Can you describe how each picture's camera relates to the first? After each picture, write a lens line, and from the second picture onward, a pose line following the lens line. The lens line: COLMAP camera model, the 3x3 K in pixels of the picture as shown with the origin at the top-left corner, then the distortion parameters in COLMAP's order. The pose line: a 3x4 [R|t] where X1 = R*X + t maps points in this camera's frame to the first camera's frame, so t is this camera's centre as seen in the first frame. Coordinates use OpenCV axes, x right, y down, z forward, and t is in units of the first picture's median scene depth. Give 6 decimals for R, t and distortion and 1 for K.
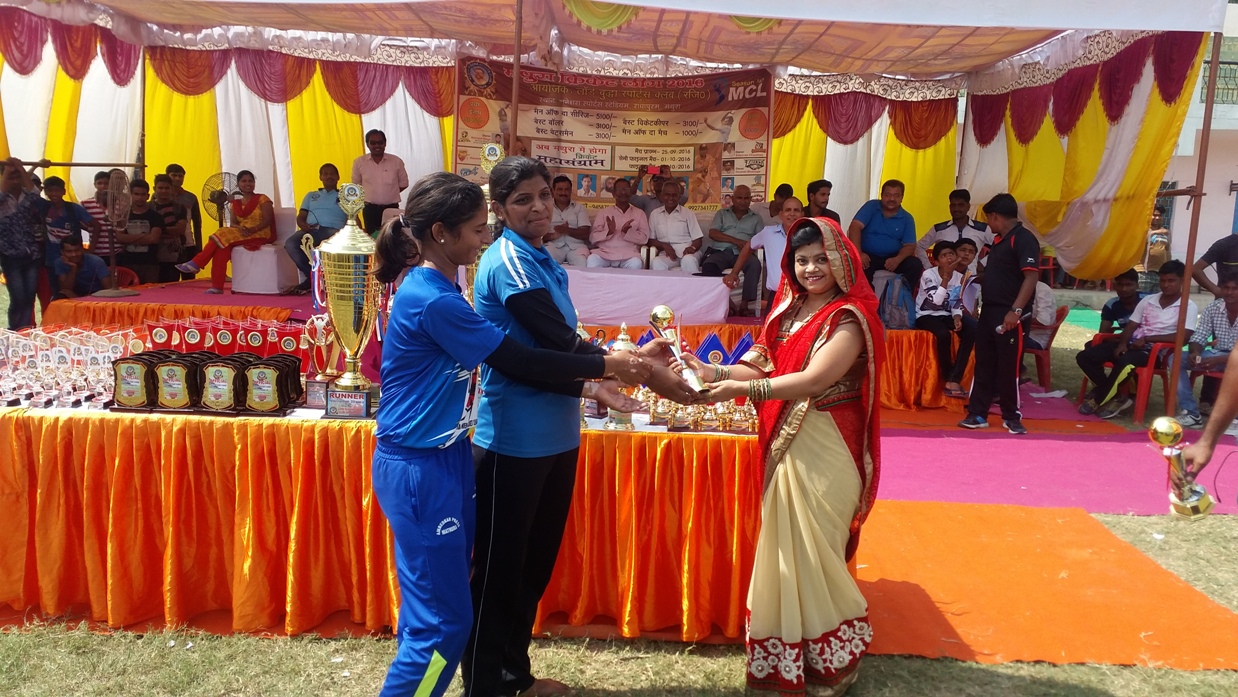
lens RADIAL K [[942.1, 0, 615.8], [0, 942.1, 361.4], [0, 0, 1]] dist [0.163436, -0.208289]
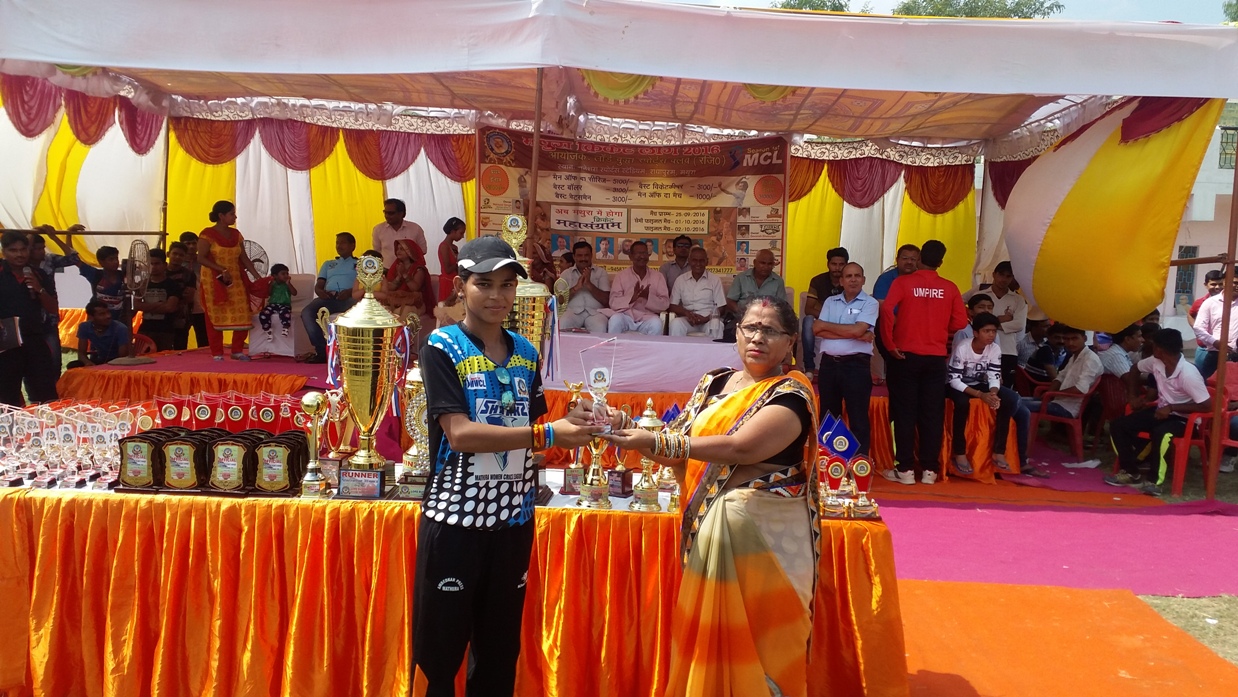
lens RADIAL K [[942.1, 0, 615.8], [0, 942.1, 361.4], [0, 0, 1]] dist [0.163436, -0.208289]
pose [[0.999887, -0.000435, -0.015058, -0.003383], [-0.000531, 0.997942, -0.064119, -0.004967], [0.015055, 0.064119, 0.997829, 0.012574]]
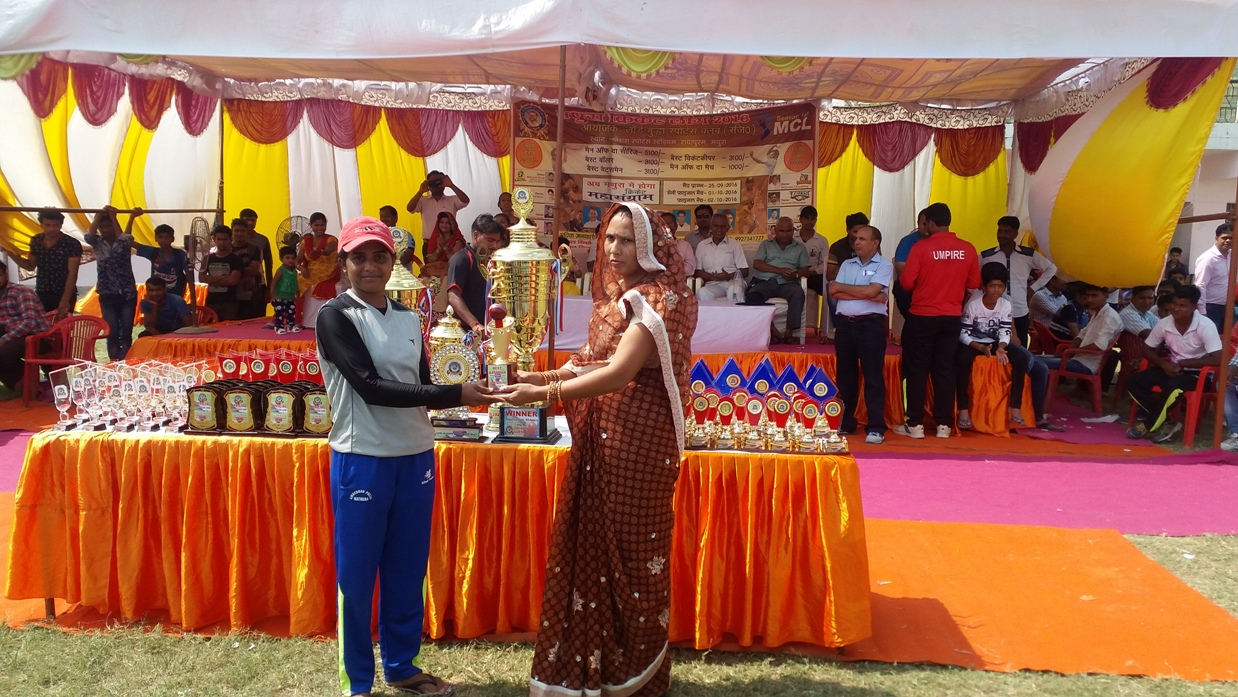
lens RADIAL K [[935.5, 0, 614.4], [0, 935.5, 363.0], [0, 0, 1]] dist [0.178900, -0.221171]
pose [[0.997663, -0.010396, -0.067535, 0.014310], [0.008334, 0.999493, -0.030741, 0.002336], [0.067820, 0.030107, 0.997243, -0.021524]]
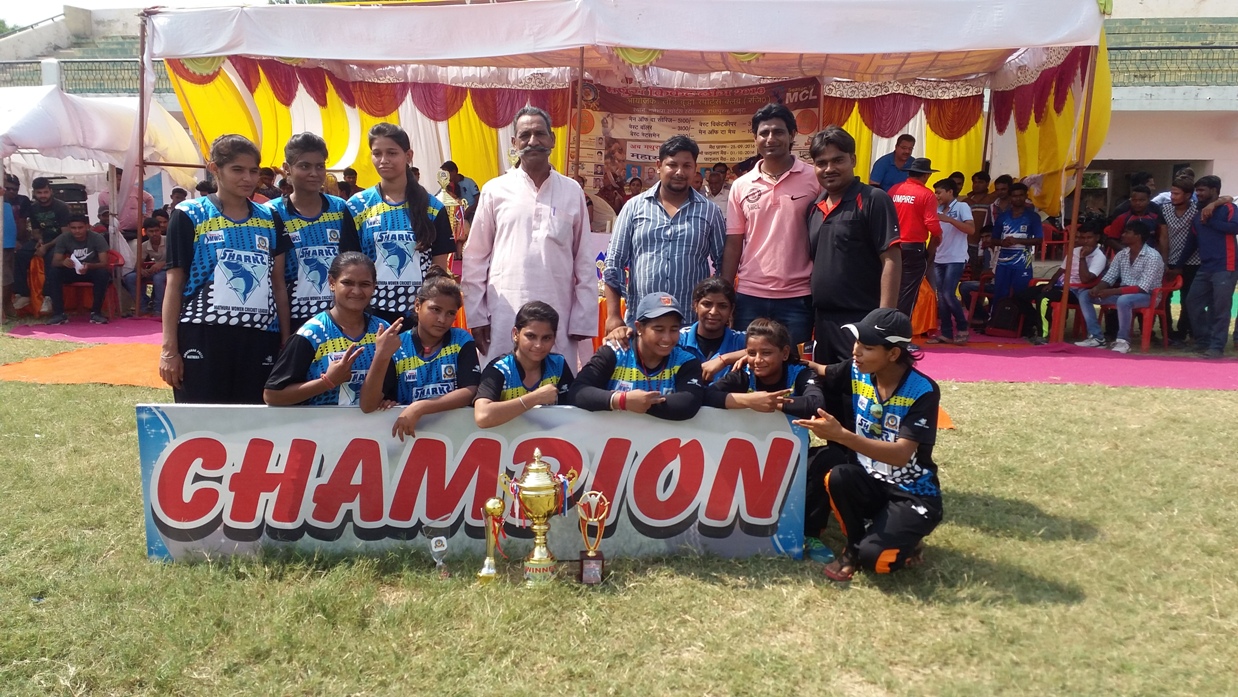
lens RADIAL K [[938.8, 0, 593.3], [0, 938.8, 351.9], [0, 0, 1]] dist [0.067945, -0.000922]
pose [[0.981418, 0.011478, -0.191537, 0.119872], [-0.013100, 0.999888, -0.007206, 0.062408], [0.191433, 0.009581, 0.981459, -0.259099]]
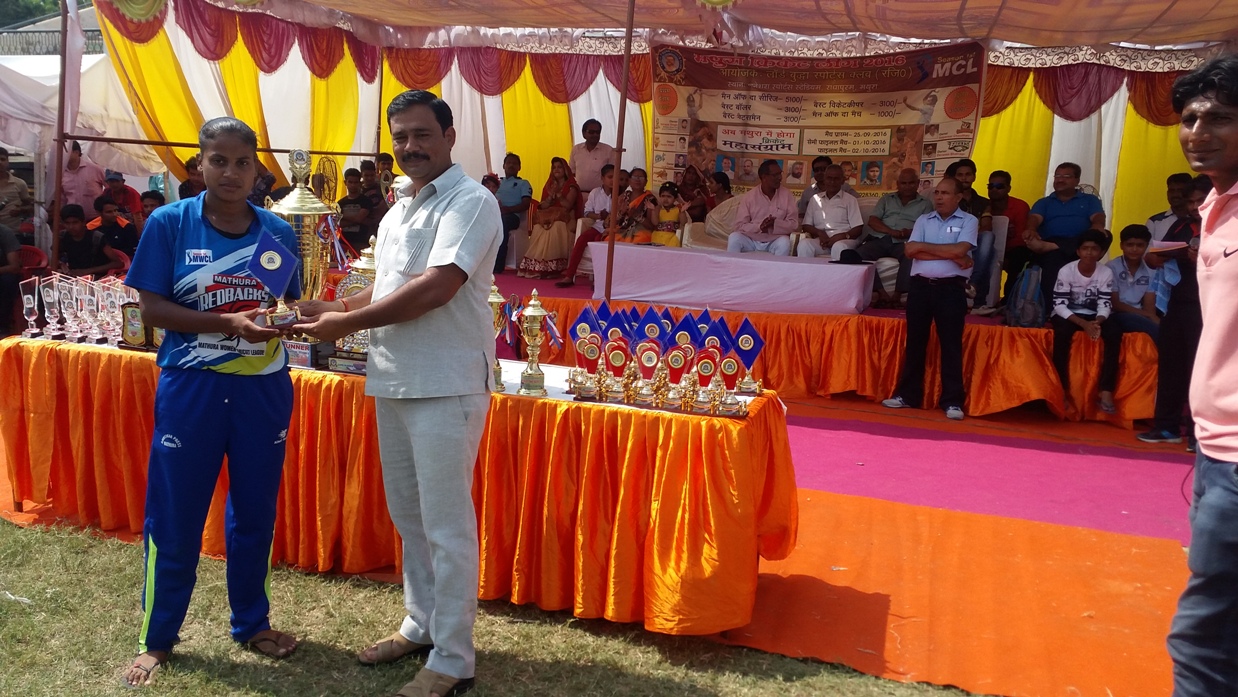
lens RADIAL K [[942.1, 0, 615.8], [0, 942.1, 361.4], [0, 0, 1]] dist [0.163436, -0.208289]
pose [[0.956967, 0.058970, -0.284141, 0.113917], [-0.057279, 0.998256, 0.014262, 0.005068], [0.284486, 0.002627, 0.958676, 0.019466]]
